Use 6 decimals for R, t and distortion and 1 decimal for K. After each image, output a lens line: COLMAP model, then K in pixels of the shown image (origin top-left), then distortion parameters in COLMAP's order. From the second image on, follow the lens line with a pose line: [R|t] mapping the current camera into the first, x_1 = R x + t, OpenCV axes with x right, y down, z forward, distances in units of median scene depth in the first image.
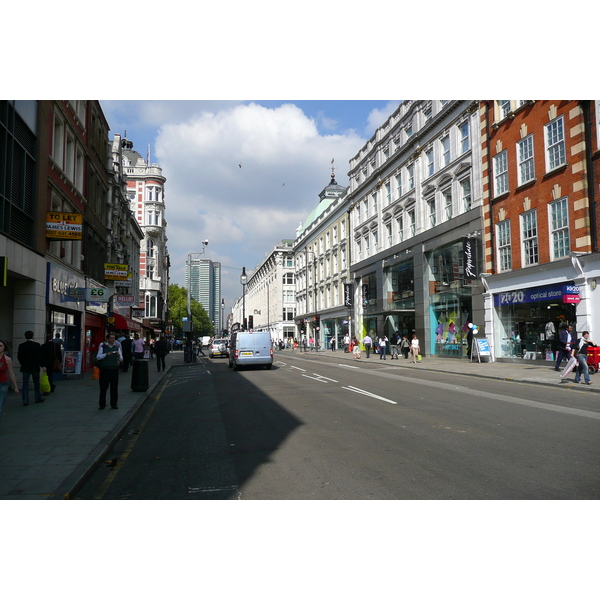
lens RADIAL K [[474.9, 0, 300.0], [0, 474.9, 300.0], [0, 0, 1]] dist [-0.003471, -0.002144]
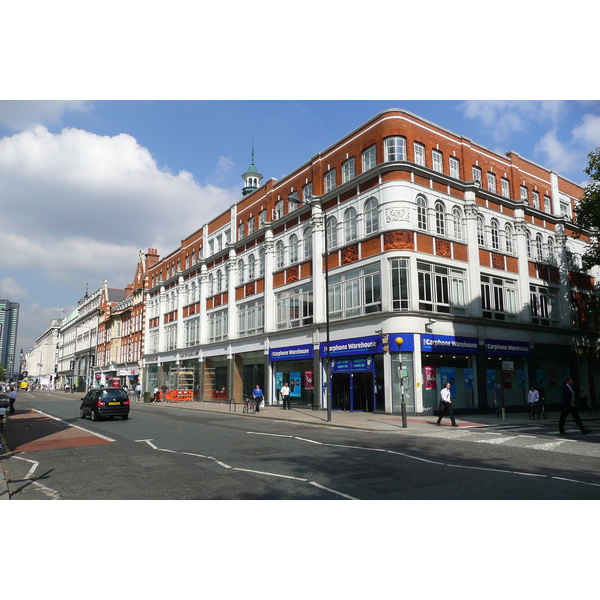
lens RADIAL K [[474.9, 0, 300.0], [0, 474.9, 300.0], [0, 0, 1]] dist [-0.003471, -0.002144]
pose [[0.931926, 0.067822, 0.356251, 0.283405], [-0.033954, 0.994359, -0.100480, -0.128498], [-0.361056, 0.081544, 0.928972, -1.460360]]
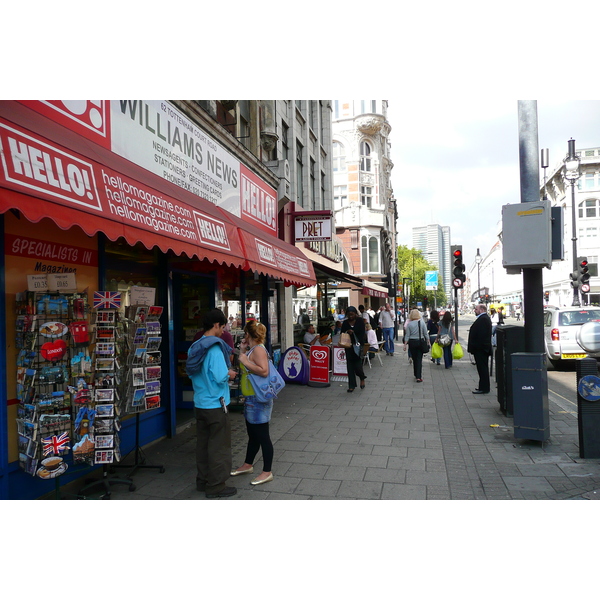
lens RADIAL K [[474.9, 0, 300.0], [0, 474.9, 300.0], [0, 0, 1]] dist [-0.003471, -0.002144]
pose [[0.890258, -0.020812, -0.454981, -0.123440], [0.050123, 0.997365, 0.052453, 0.034006], [0.452690, -0.069502, 0.888955, 0.427455]]
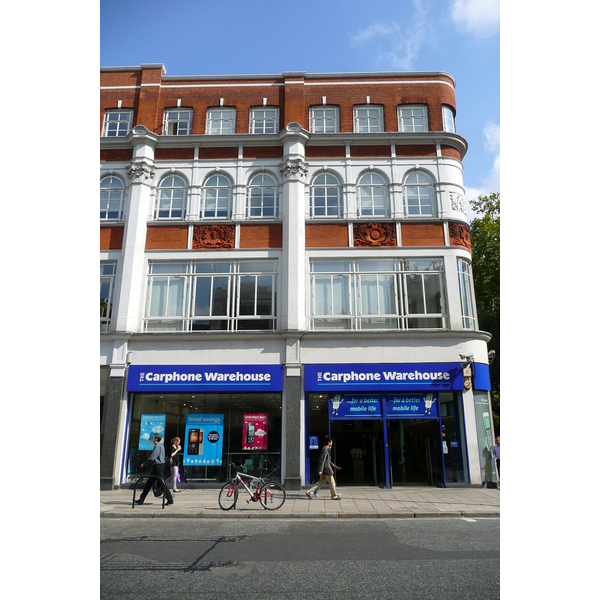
lens RADIAL K [[496.8, 0, 299.0], [0, 496.8, 280.4], [0, 0, 1]] dist [-0.002731, -0.003253]
pose [[0.242582, 0.306915, 0.920303, -0.885211], [-0.079165, 0.951737, -0.296531, 0.315710], [-0.966896, -0.000922, 0.255171, 3.532016]]
